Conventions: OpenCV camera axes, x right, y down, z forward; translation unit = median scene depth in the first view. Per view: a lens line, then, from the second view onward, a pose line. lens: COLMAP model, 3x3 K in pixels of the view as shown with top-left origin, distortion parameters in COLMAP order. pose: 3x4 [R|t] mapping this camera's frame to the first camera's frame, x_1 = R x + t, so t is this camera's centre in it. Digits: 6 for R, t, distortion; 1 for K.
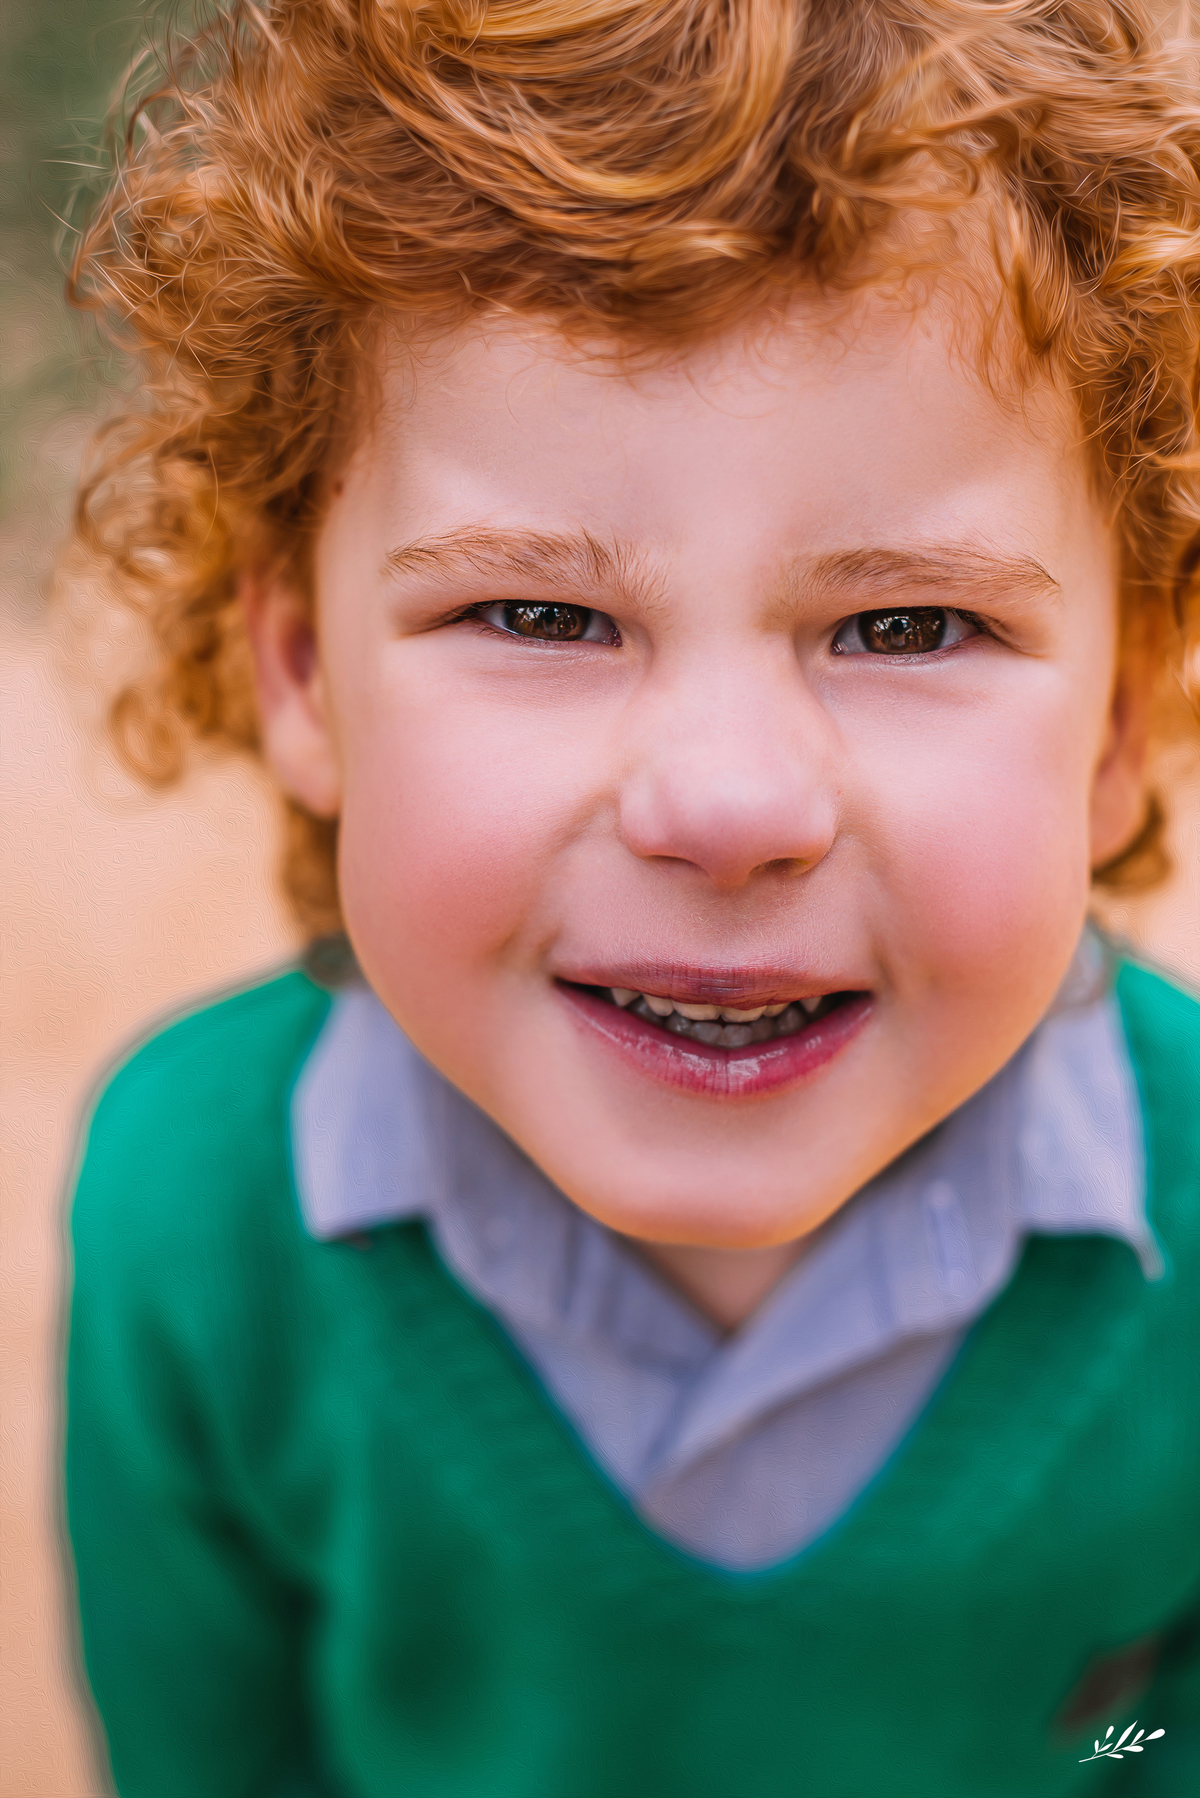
lens RADIAL K [[2613.8, 0, 600.0], [0, 2613.8, 899.0], [0, 0, 1]] dist [0.153220, -0.003574]
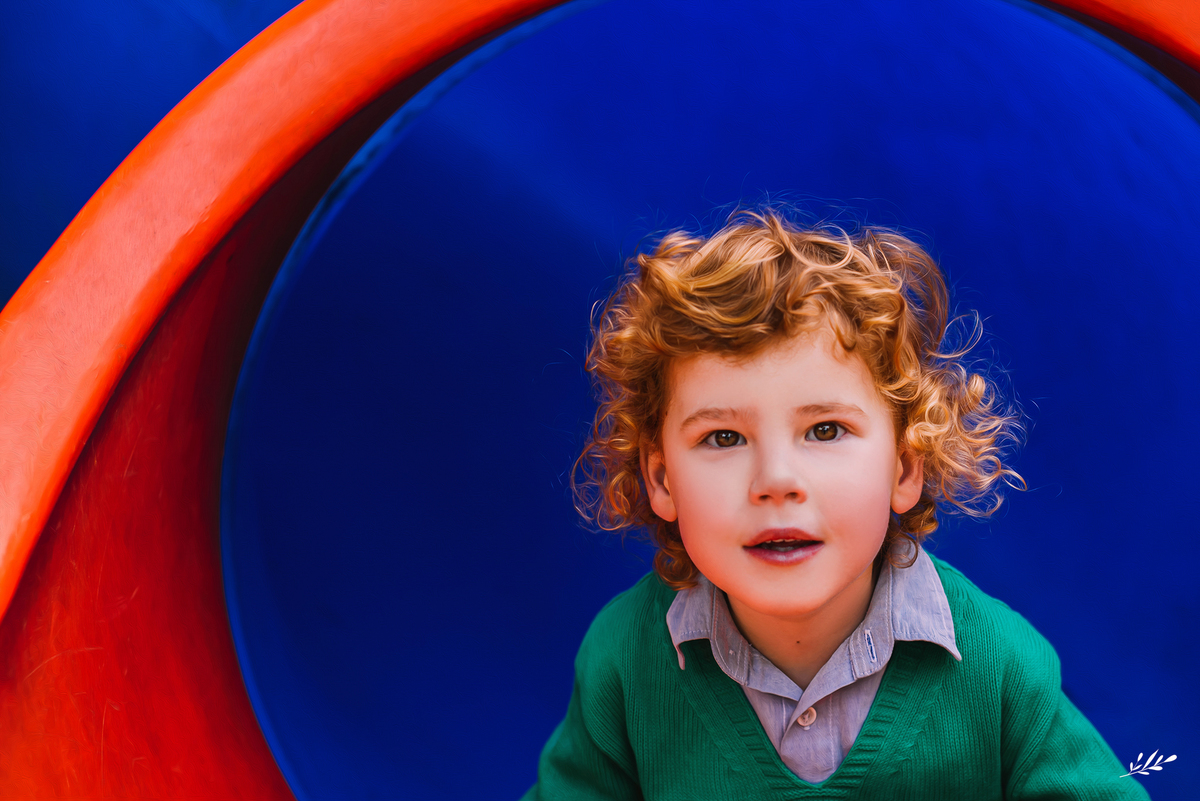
lens RADIAL K [[1744.5, 0, 600.0], [0, 1744.5, 400.5], [0, 0, 1]] dist [0.153220, -0.003574]
pose [[0.984122, -0.085679, -0.155443, 0.194704], [0.034891, 0.952071, -0.303880, 0.590159], [0.174029, 0.293632, 0.939944, -1.343895]]
